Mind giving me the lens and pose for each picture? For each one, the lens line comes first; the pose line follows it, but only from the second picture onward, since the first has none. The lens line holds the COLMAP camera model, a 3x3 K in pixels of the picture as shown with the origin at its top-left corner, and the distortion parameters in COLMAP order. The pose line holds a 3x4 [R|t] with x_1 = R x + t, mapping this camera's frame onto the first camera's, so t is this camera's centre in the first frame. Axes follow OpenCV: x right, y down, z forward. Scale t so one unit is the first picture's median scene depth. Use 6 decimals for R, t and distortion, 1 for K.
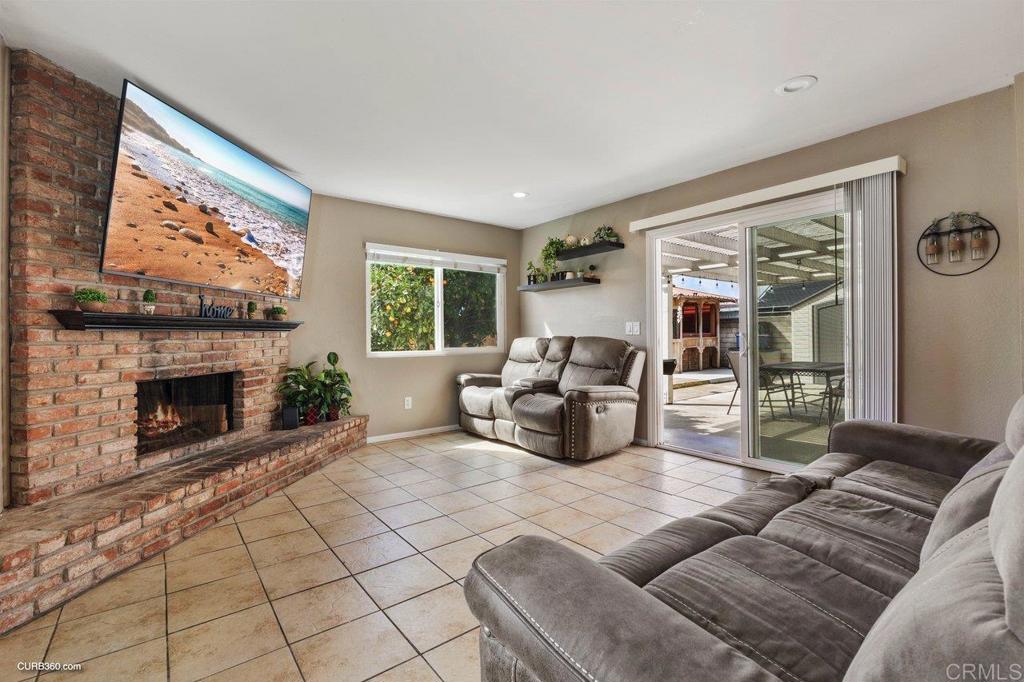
lens RADIAL K [[456.8, 0, 512.5], [0, 456.8, 333.7], [0, 0, 1]] dist [-0.007912, -0.001617]
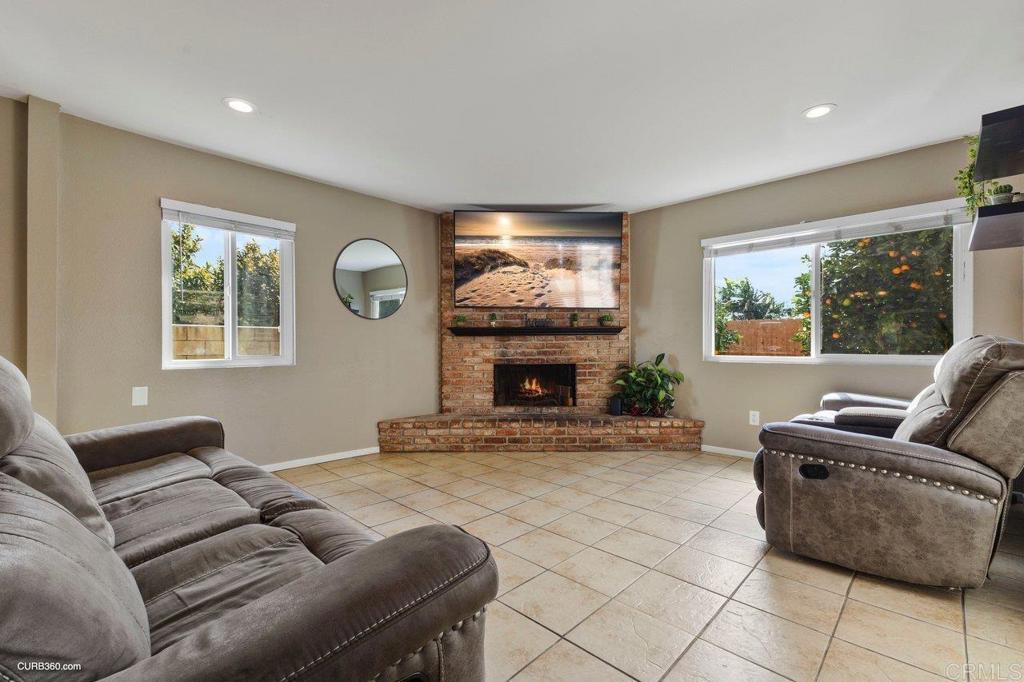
lens RADIAL K [[445.0, 0, 511.2], [0, 445.0, 339.4], [0, 0, 1]] dist [0.021276, -0.008204]
pose [[0.132705, -0.004924, -0.991143, 0.763852], [0.006340, 0.999971, -0.004119, 0.011943], [0.991135, -0.005737, 0.132732, 0.661650]]
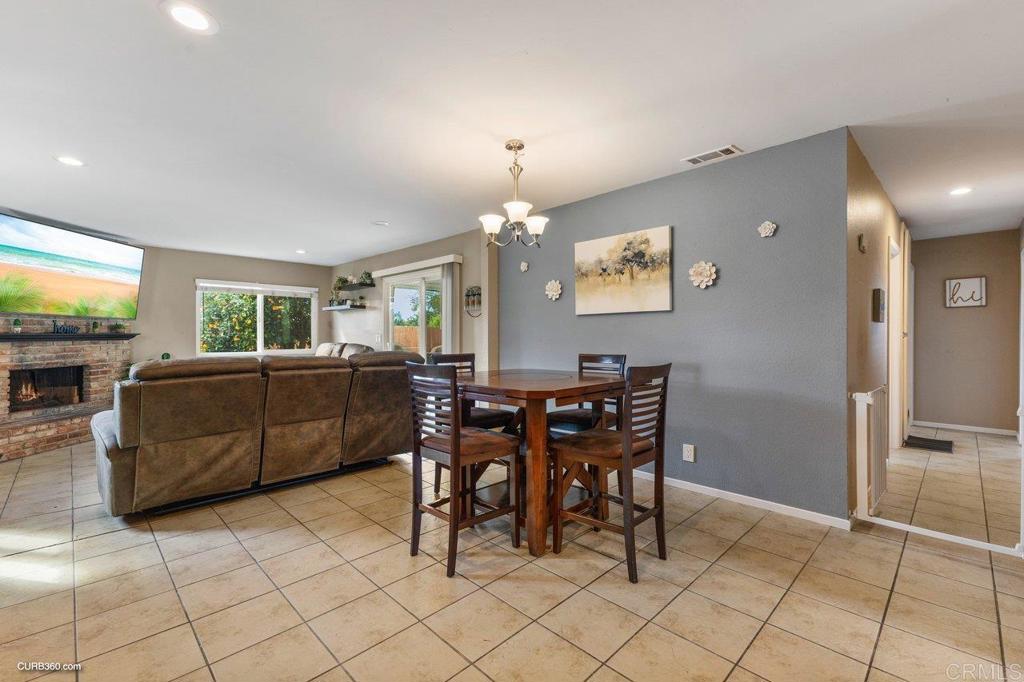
lens RADIAL K [[445.0, 0, 511.2], [0, 445.0, 339.4], [0, 0, 1]] dist [0.021276, -0.008204]
pose [[0.993714, 0.007626, 0.111689, 0.736367], [-0.009072, 0.999882, 0.012437, -0.043817], [-0.111581, -0.013372, 0.993665, -0.772459]]
